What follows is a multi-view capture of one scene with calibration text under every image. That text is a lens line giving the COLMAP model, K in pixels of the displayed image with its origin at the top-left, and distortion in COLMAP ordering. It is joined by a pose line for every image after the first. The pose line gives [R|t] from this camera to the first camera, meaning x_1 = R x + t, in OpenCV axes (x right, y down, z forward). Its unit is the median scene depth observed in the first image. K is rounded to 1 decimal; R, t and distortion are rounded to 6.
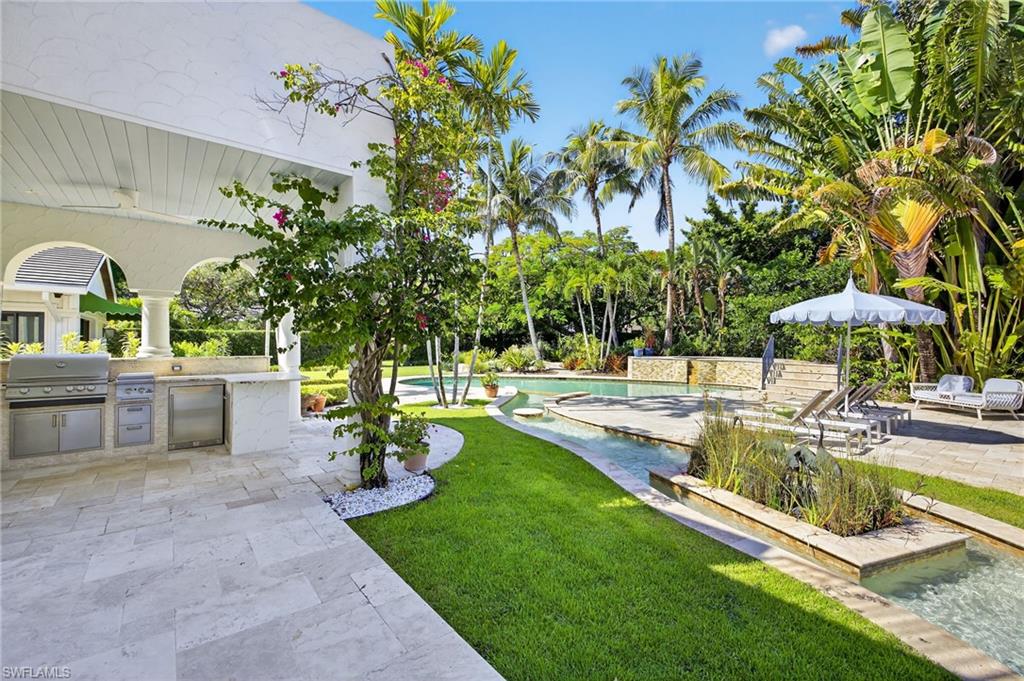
lens RADIAL K [[374.3, 0, 491.7], [0, 374.3, 339.0], [0, 0, 1]] dist [0.000548, 0.000150]
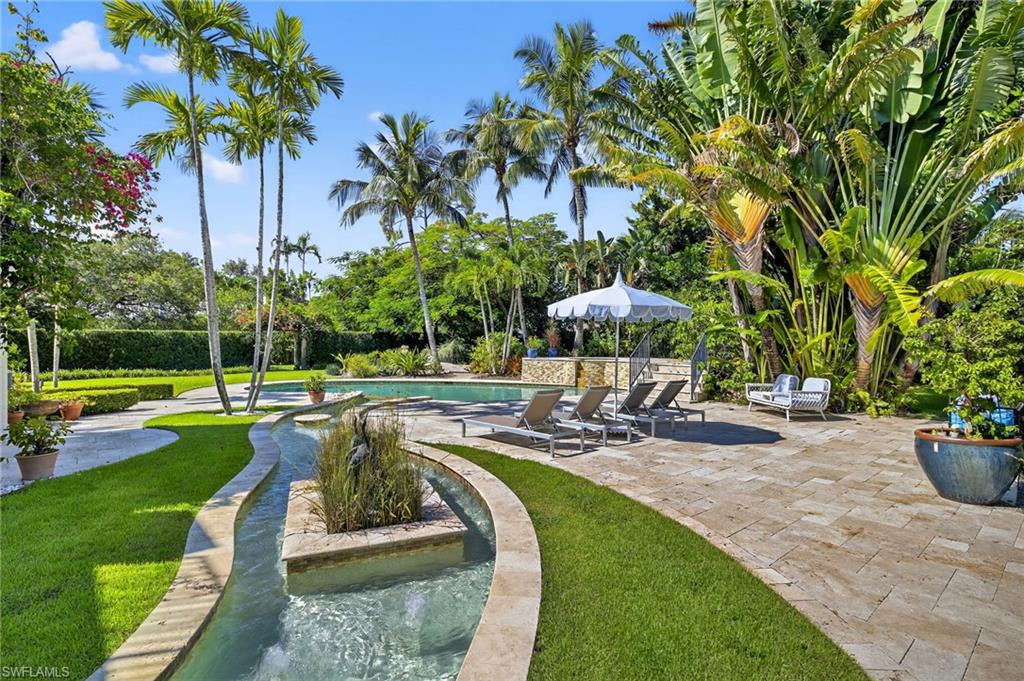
lens RADIAL K [[428.1, 0, 512.0], [0, 428.1, 340.5], [0, 0, 1]] dist [0.000529, -0.000191]
pose [[0.998979, -0.002507, 0.045117, 0.433967], [0.002459, 0.999996, 0.001110, 0.005962], [-0.045119, -0.000998, 0.998981, -0.046393]]
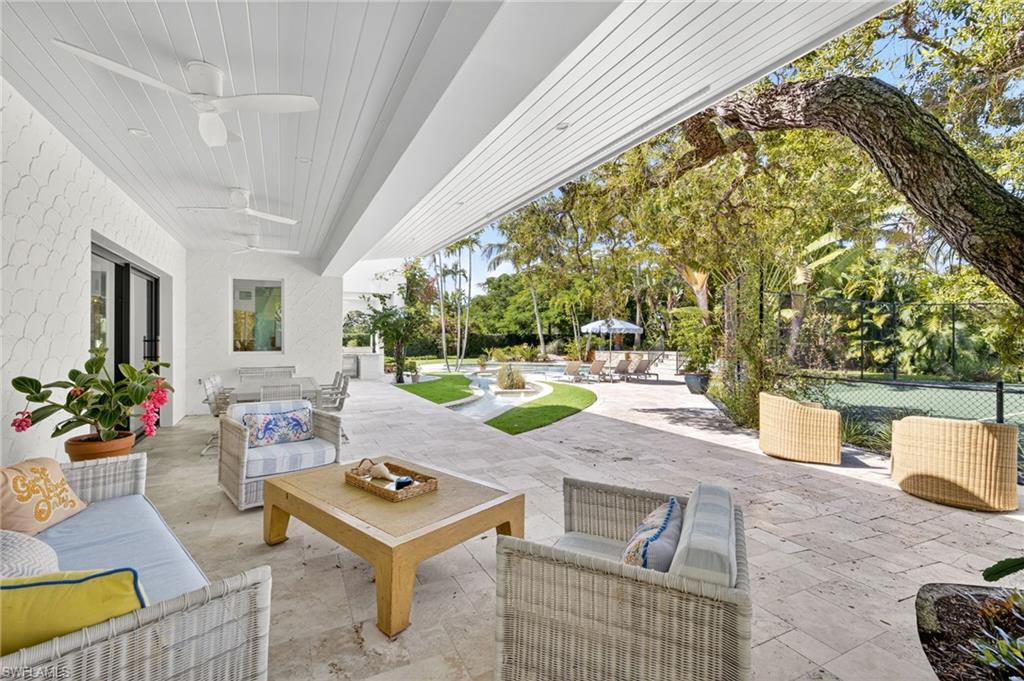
lens RADIAL K [[428.1, 0, 512.0], [0, 428.1, 340.5], [0, 0, 1]] dist [0.000529, -0.000191]
pose [[0.971073, -0.002748, -0.238767, 0.662556], [0.004805, 0.999956, 0.008033, -0.013955], [0.238734, -0.008948, 0.971044, -1.048717]]
